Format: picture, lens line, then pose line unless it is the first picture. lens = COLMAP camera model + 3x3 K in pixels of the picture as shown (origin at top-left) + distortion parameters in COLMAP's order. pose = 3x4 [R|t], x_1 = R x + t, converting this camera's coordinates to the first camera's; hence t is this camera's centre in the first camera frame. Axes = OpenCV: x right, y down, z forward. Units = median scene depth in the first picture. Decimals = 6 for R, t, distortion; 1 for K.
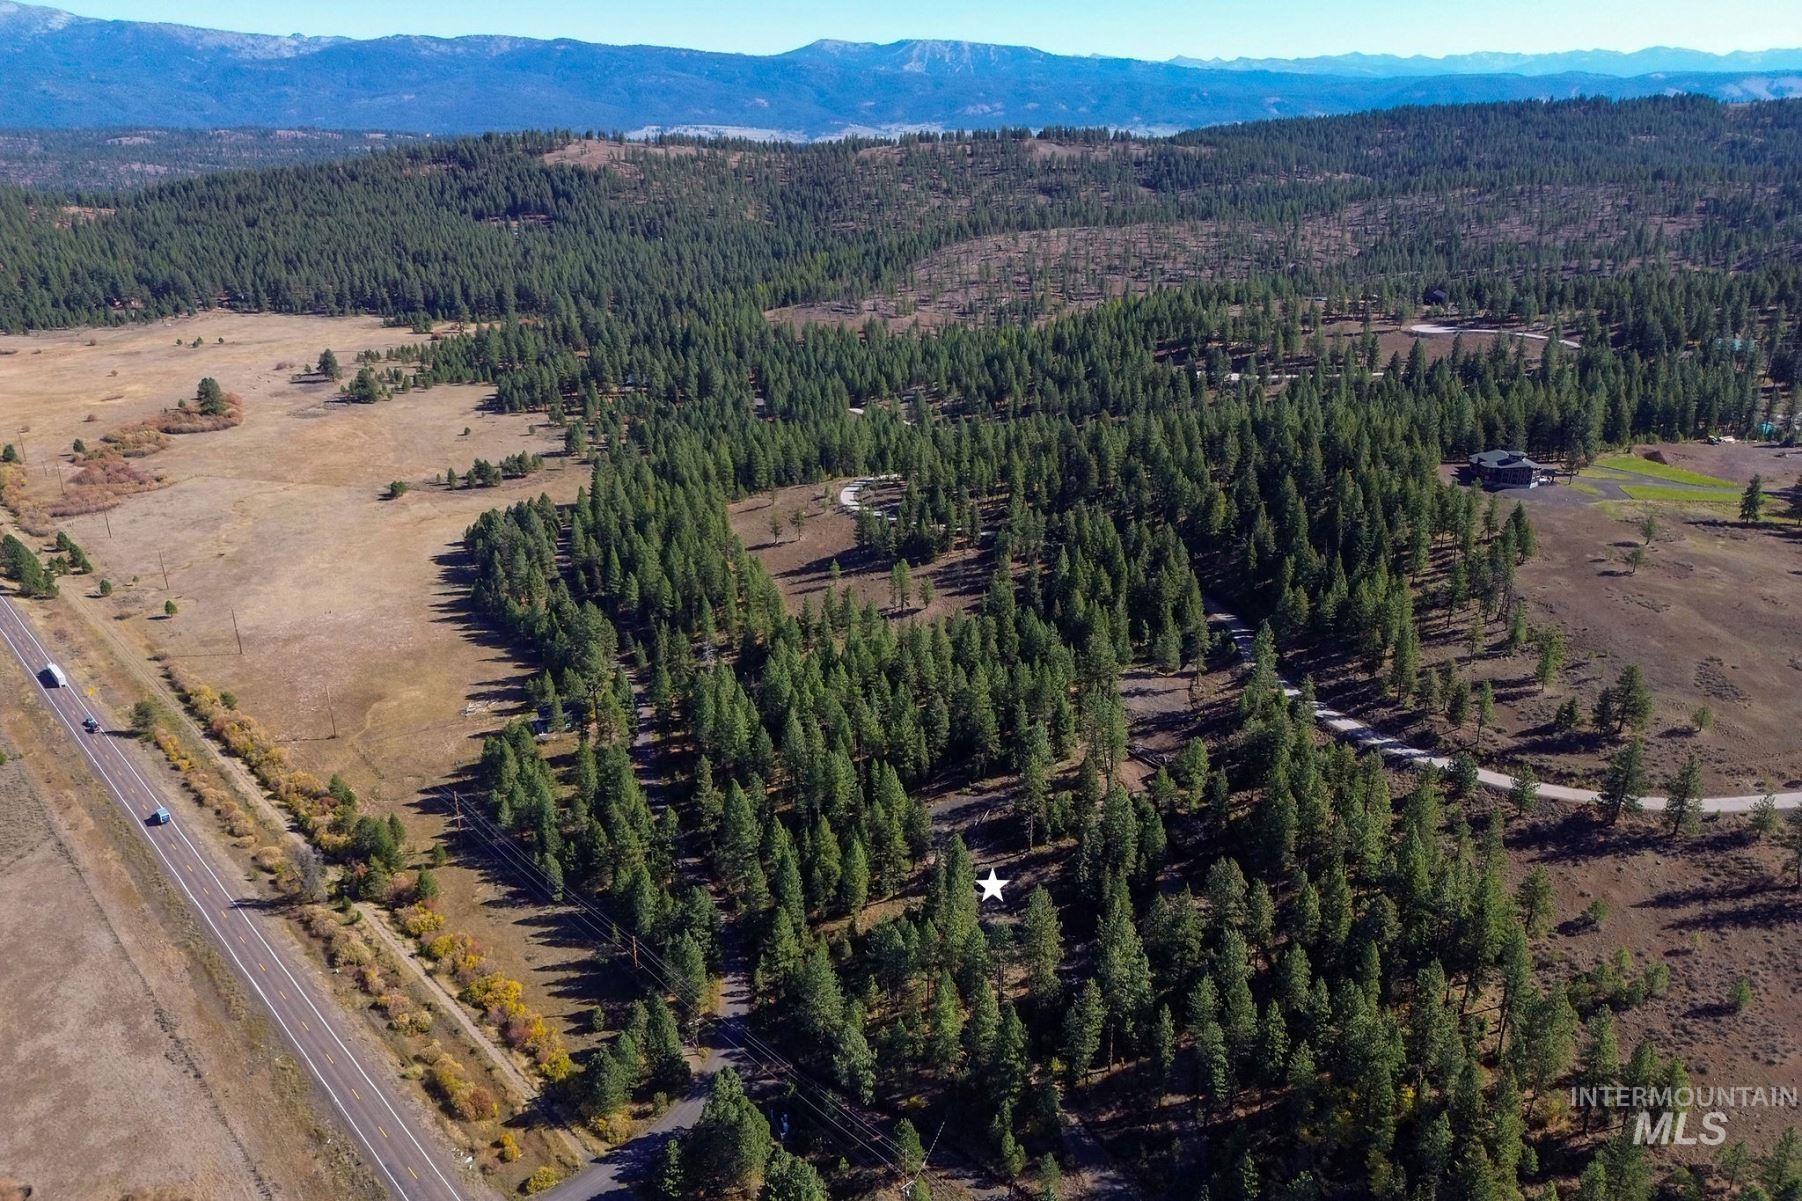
lens RADIAL K [[1247.5, 0, 899.0], [0, 1247.5, 601.9], [0, 0, 1]] dist [0.063655, -0.056373]
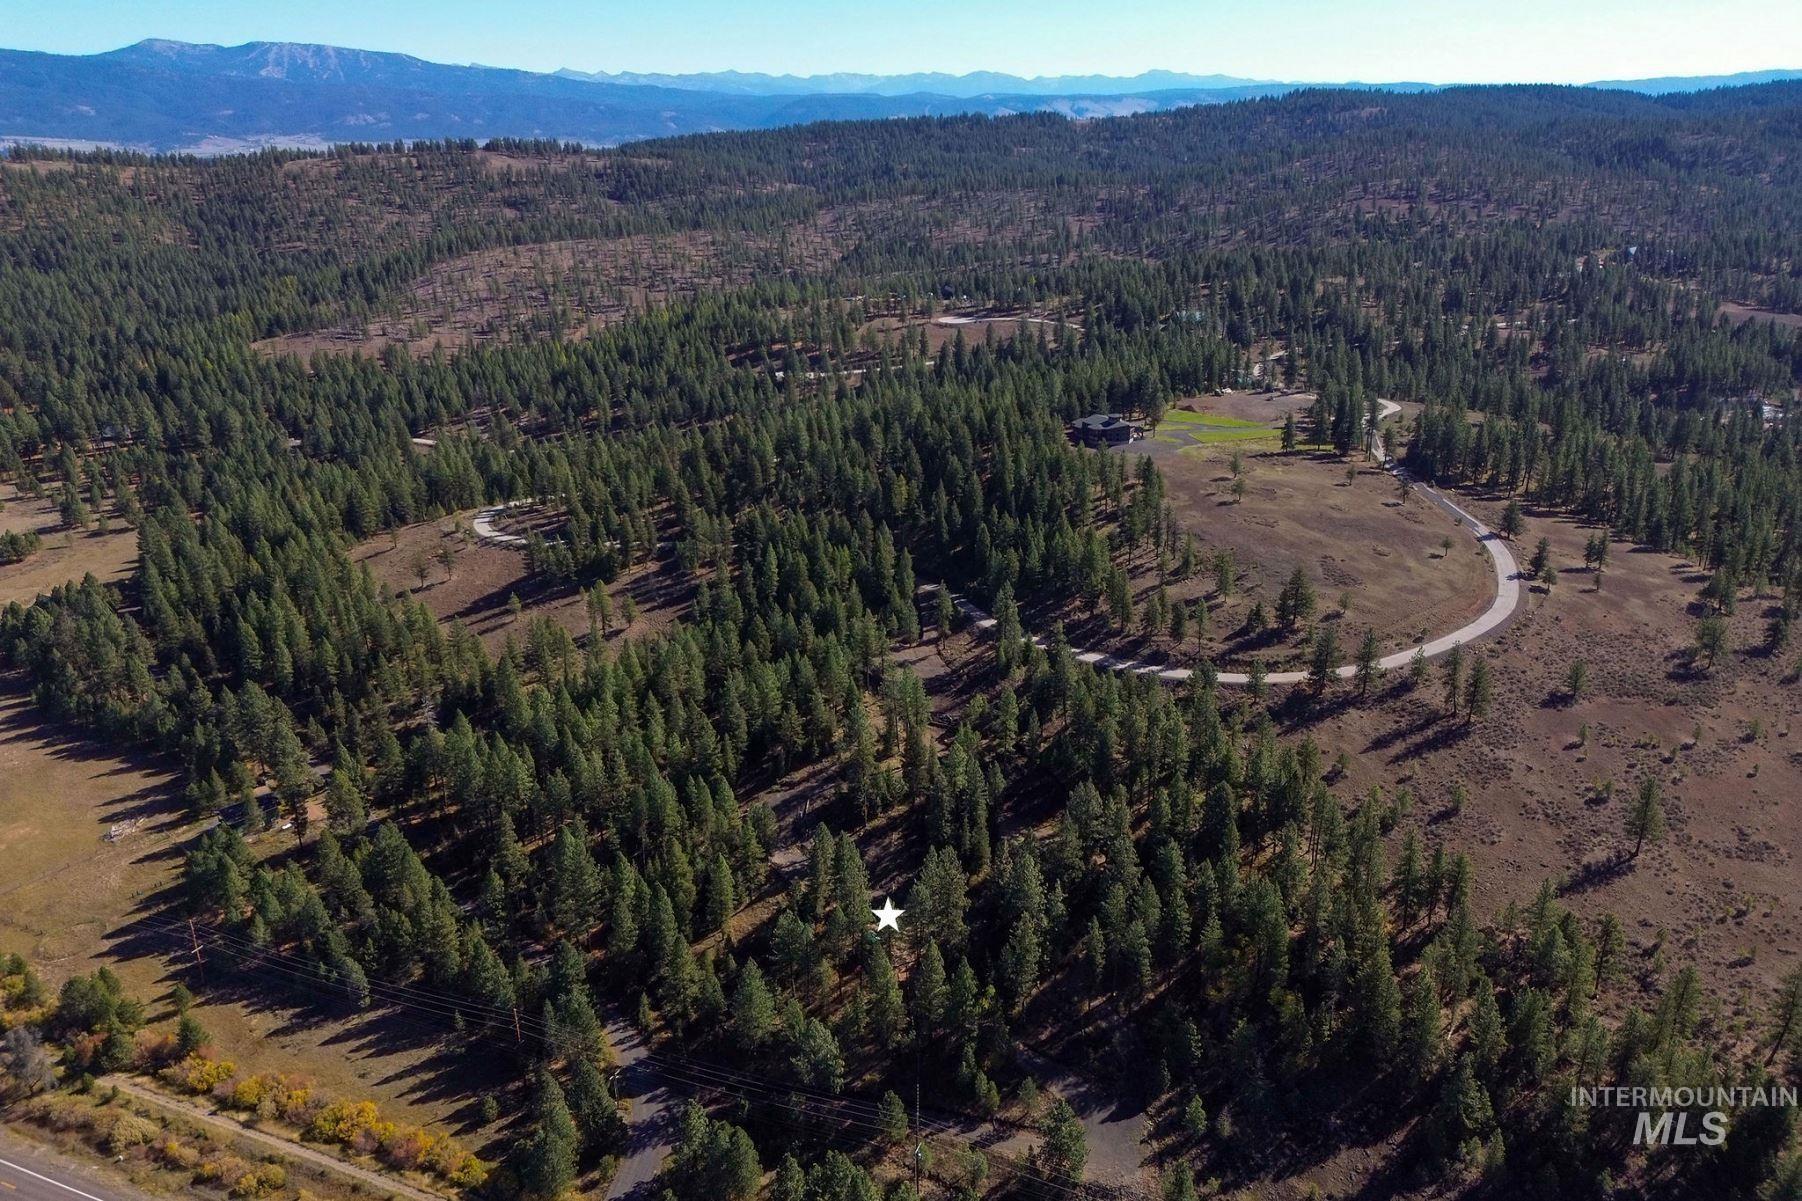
lens RADIAL K [[1247.5, 0, 895.6], [0, 1247.5, 601.3], [0, 0, 1]] dist [0.063655, -0.056373]
pose [[0.905541, -0.151595, 0.396251, -0.220175], [0.155327, 0.987598, 0.022862, -0.005955], [-0.394802, 0.040846, 0.917858, 0.021900]]
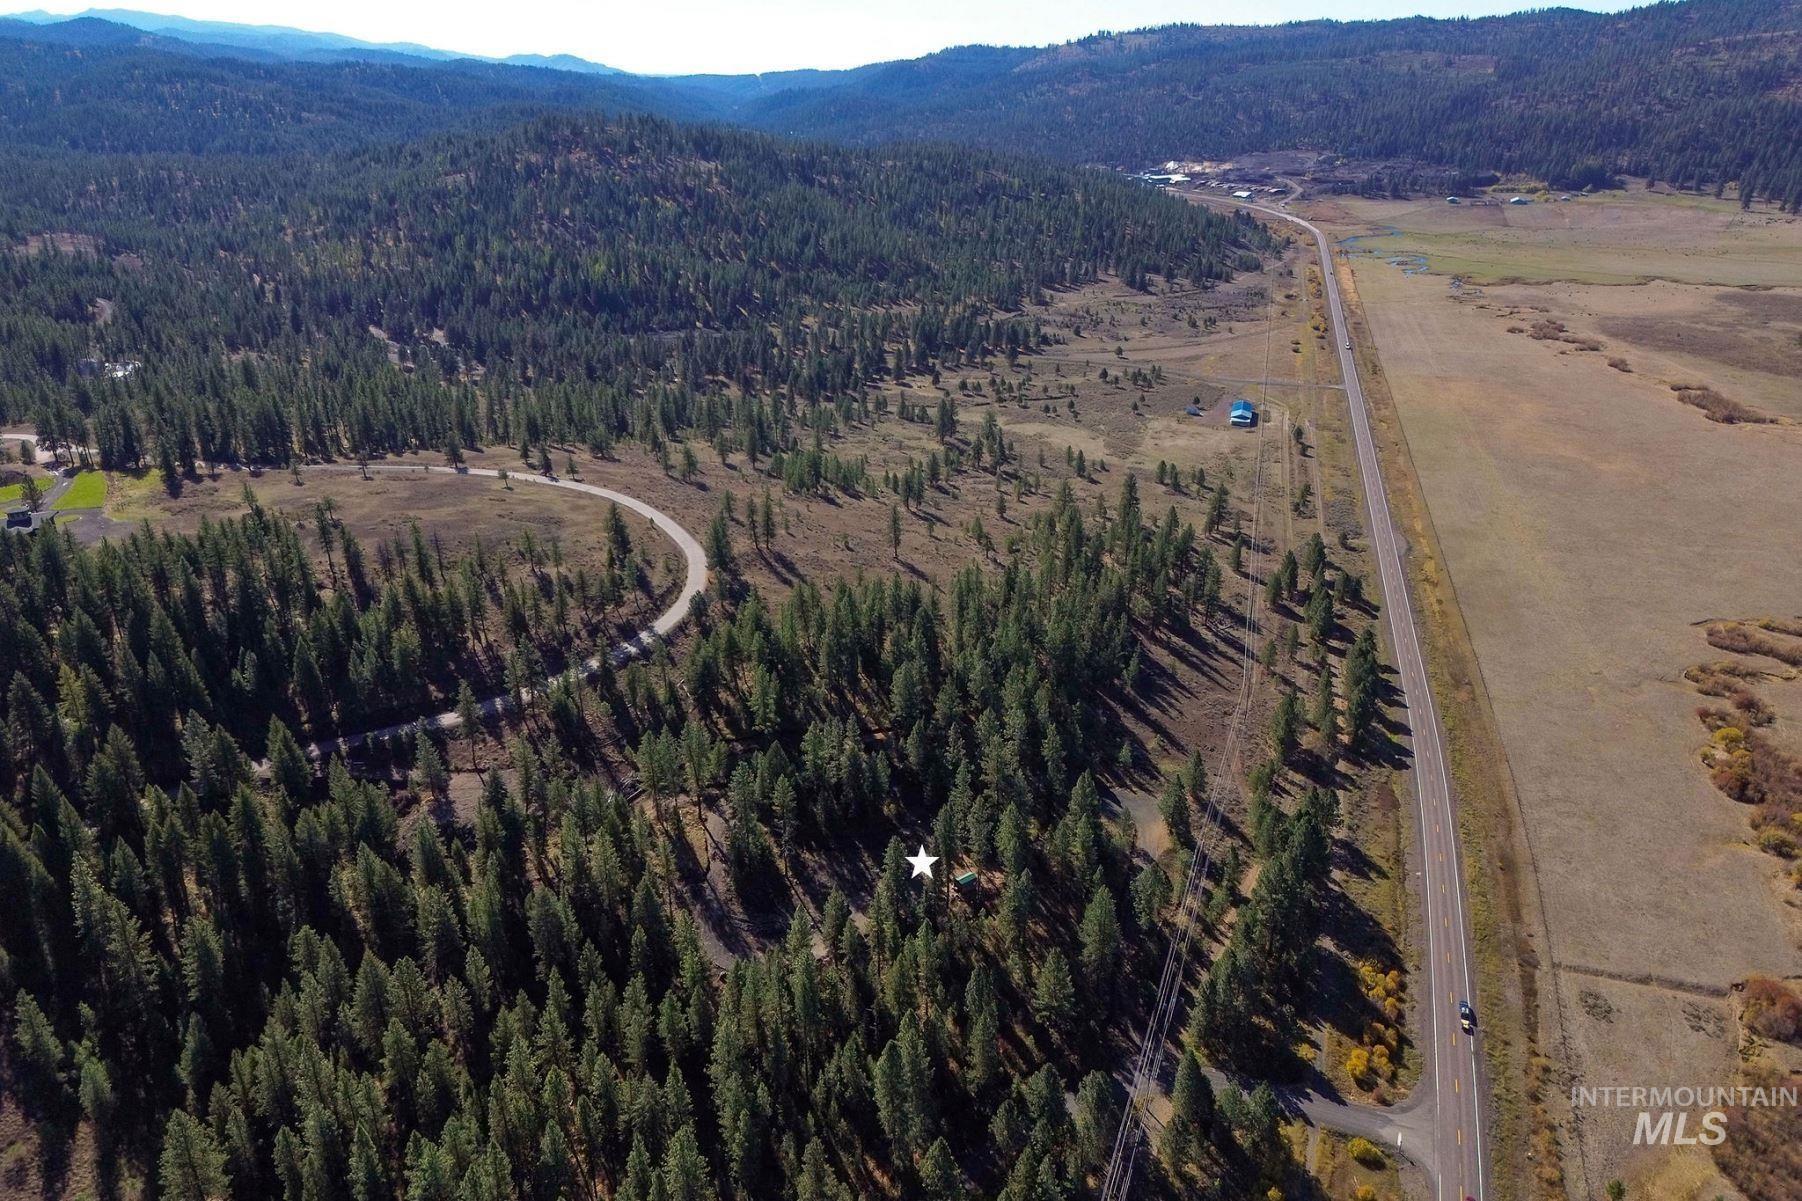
lens RADIAL K [[1247.5, 0, 889.5], [0, 1247.5, 598.6], [0, 0, 1]] dist [0.063655, -0.056373]
pose [[-0.433146, -0.342271, 0.833808, -0.544828], [0.339201, 0.795181, 0.502623, -0.350046], [-0.835061, 0.500538, -0.228330, 0.897044]]
